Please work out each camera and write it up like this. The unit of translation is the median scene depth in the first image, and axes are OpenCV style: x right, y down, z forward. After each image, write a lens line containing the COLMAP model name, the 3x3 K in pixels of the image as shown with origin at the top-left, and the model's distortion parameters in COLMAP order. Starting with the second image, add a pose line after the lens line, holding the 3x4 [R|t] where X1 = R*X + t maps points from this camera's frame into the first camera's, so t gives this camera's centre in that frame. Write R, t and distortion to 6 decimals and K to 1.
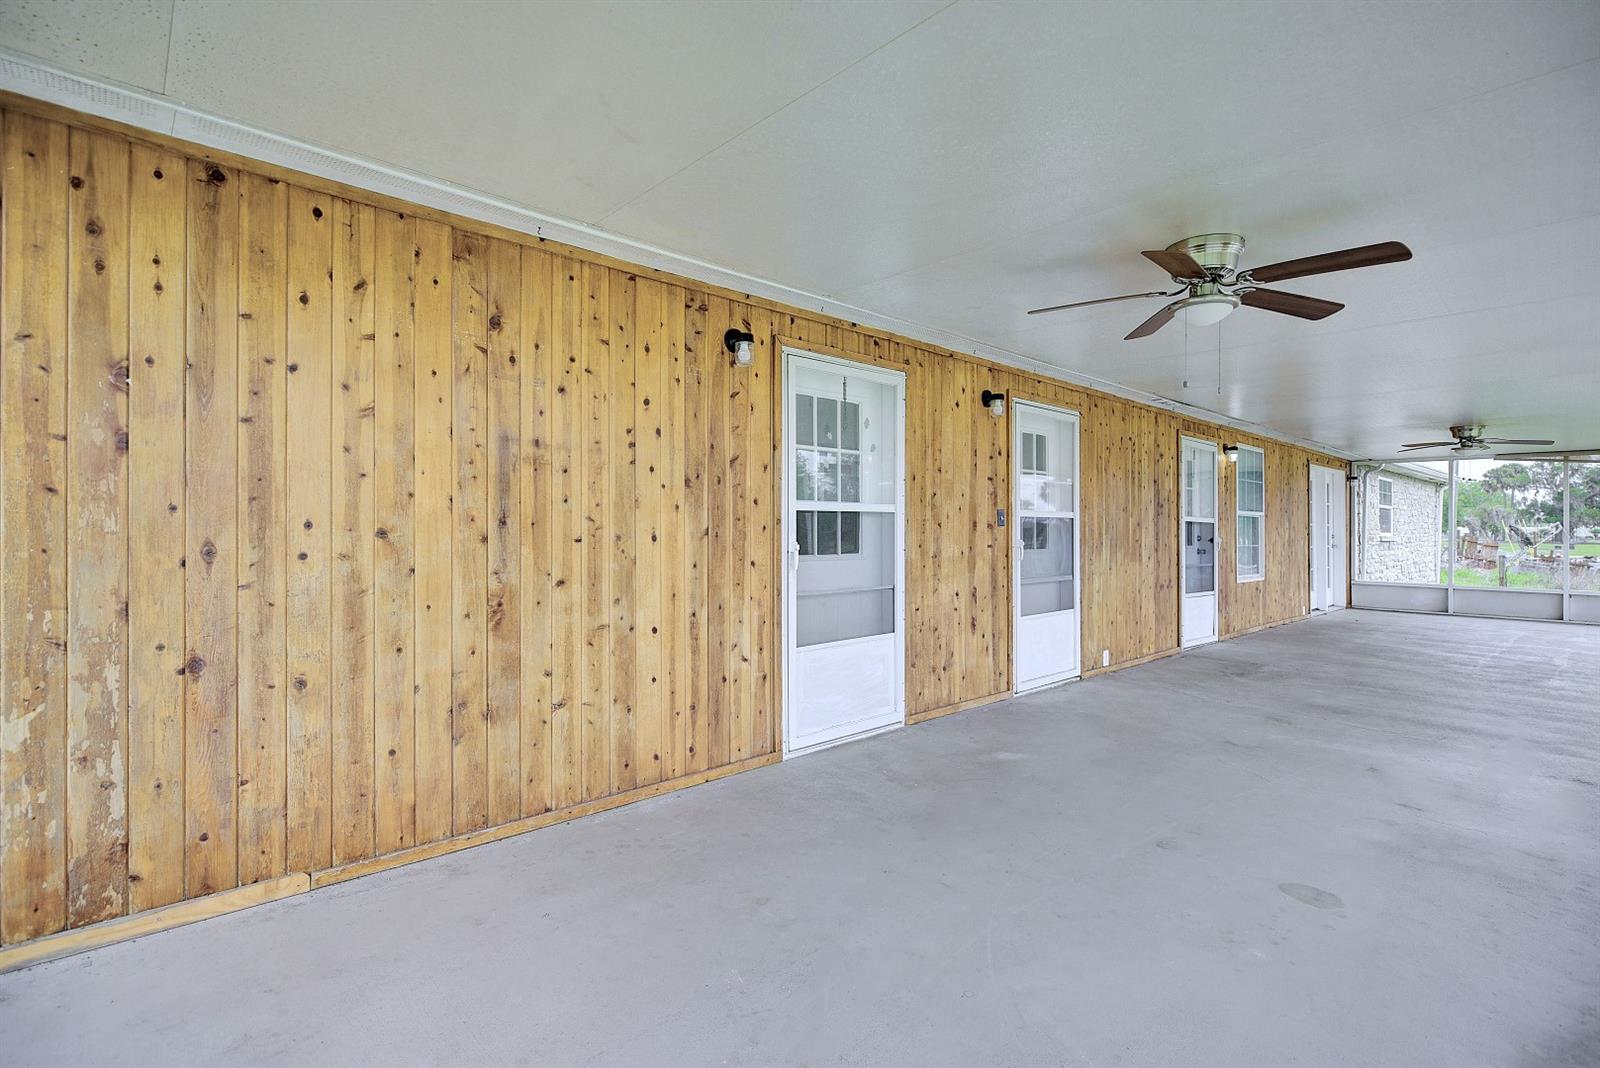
lens RADIAL K [[738.9, 0, 796.6], [0, 738.9, 531.5], [0, 0, 1]] dist [-0.006091, 0.002623]
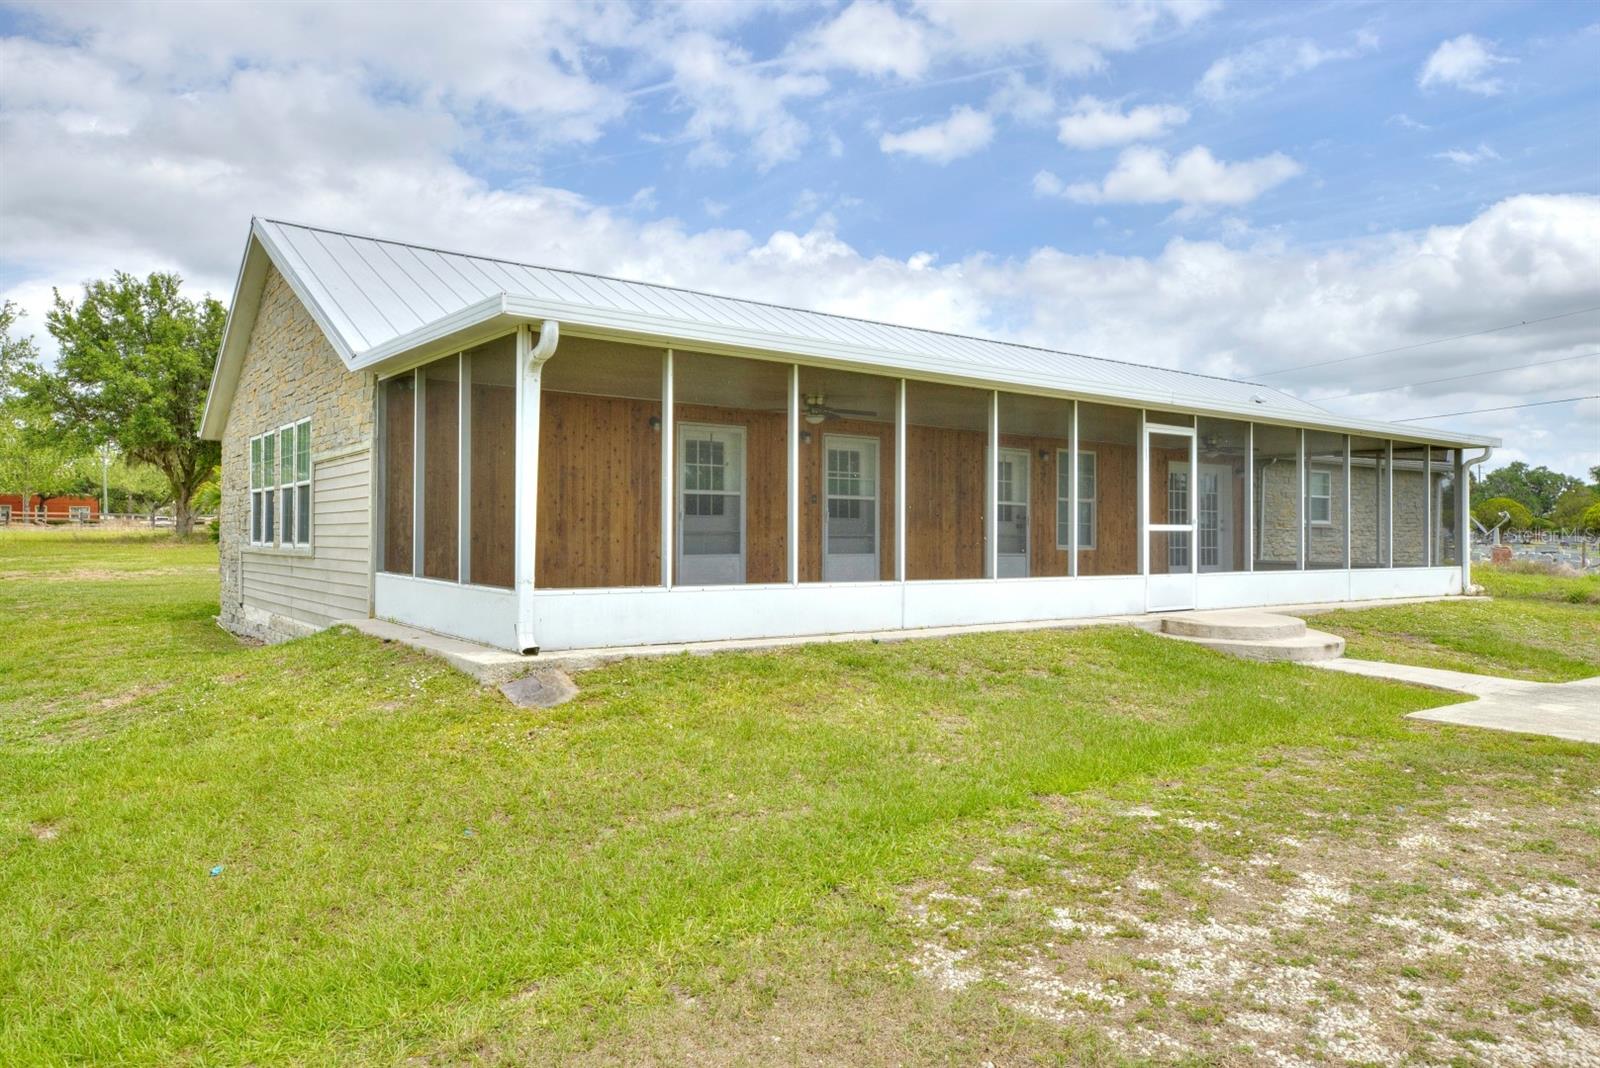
lens RADIAL K [[1113.4, 0, 804.1], [0, 1113.4, 533.2], [0, 0, 1]] dist [-0.003601, -0.000257]
pose [[0.994290, 0.004657, -0.106609, 0.818668], [-0.005228, 0.999973, -0.005085, 0.120654], [0.106582, 0.005613, 0.994288, -2.623928]]
